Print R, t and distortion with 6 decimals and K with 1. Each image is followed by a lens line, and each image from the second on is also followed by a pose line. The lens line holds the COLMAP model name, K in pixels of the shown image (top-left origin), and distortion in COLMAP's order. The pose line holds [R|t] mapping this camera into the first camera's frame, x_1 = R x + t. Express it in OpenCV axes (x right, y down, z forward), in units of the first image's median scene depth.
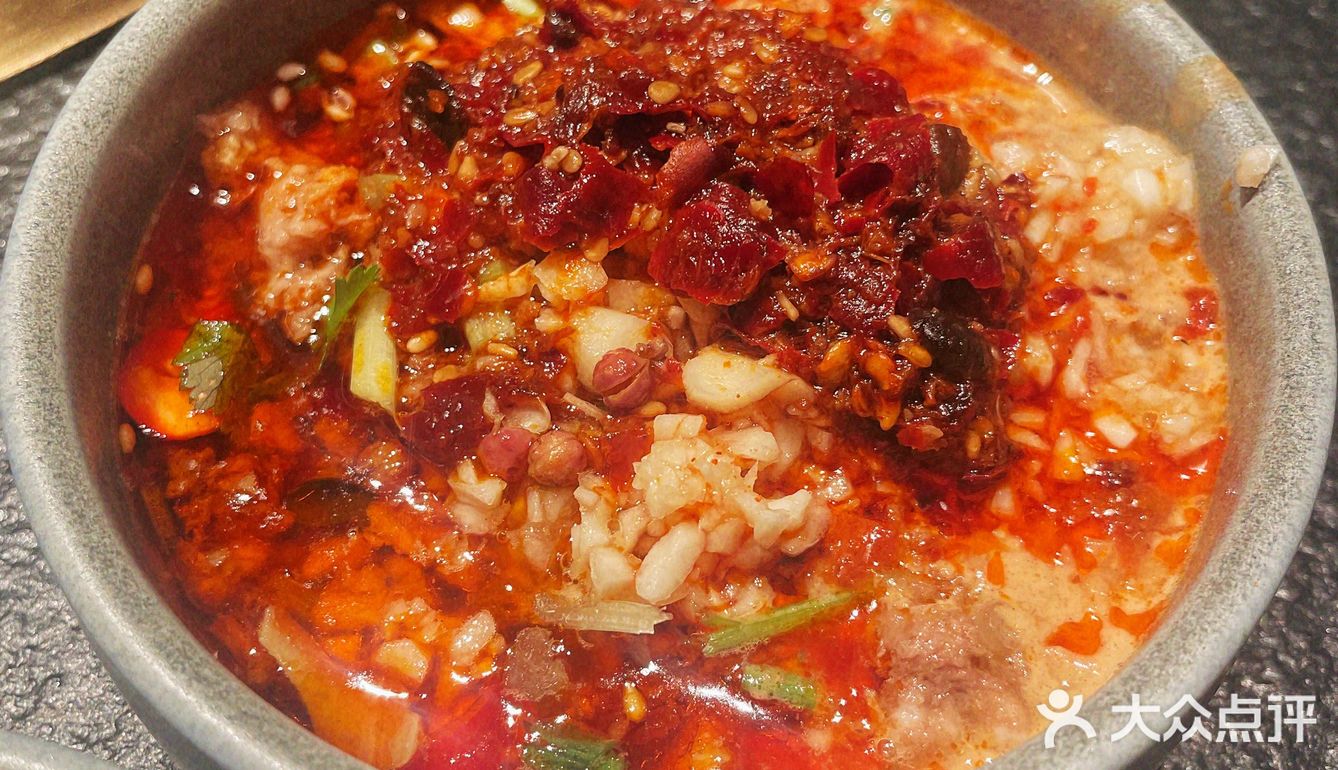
lens RADIAL K [[991.6, 0, 668.9], [0, 991.6, 385.2], [0, 0, 1]] dist [-0.056951, 0.000143]
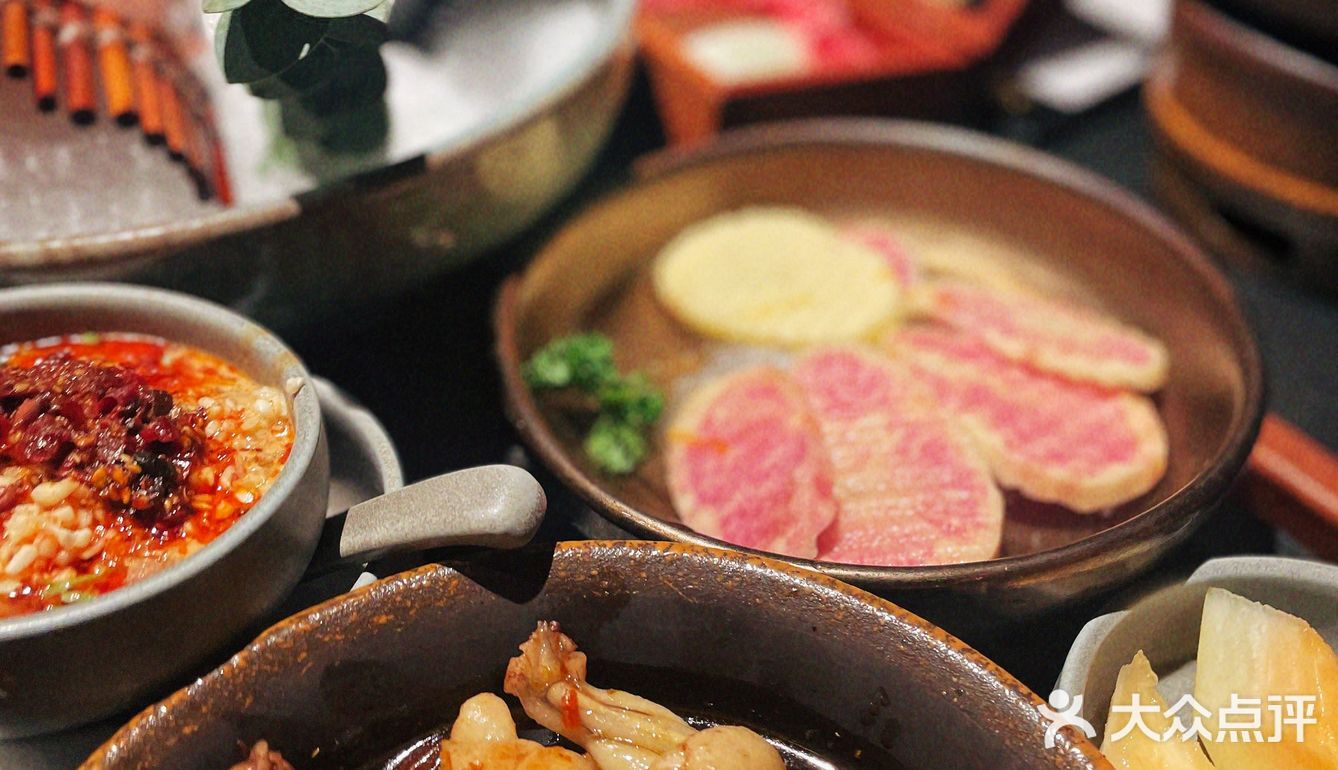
lens RADIAL K [[991.6, 0, 668.9], [0, 991.6, 385.2], [0, 0, 1]] dist [-0.056951, 0.000143]
pose [[0.890382, -0.094503, 0.445296, 0.362951], [0.257485, 0.911243, -0.321461, 0.870010], [-0.375394, 0.400881, 0.835688, -1.546461]]
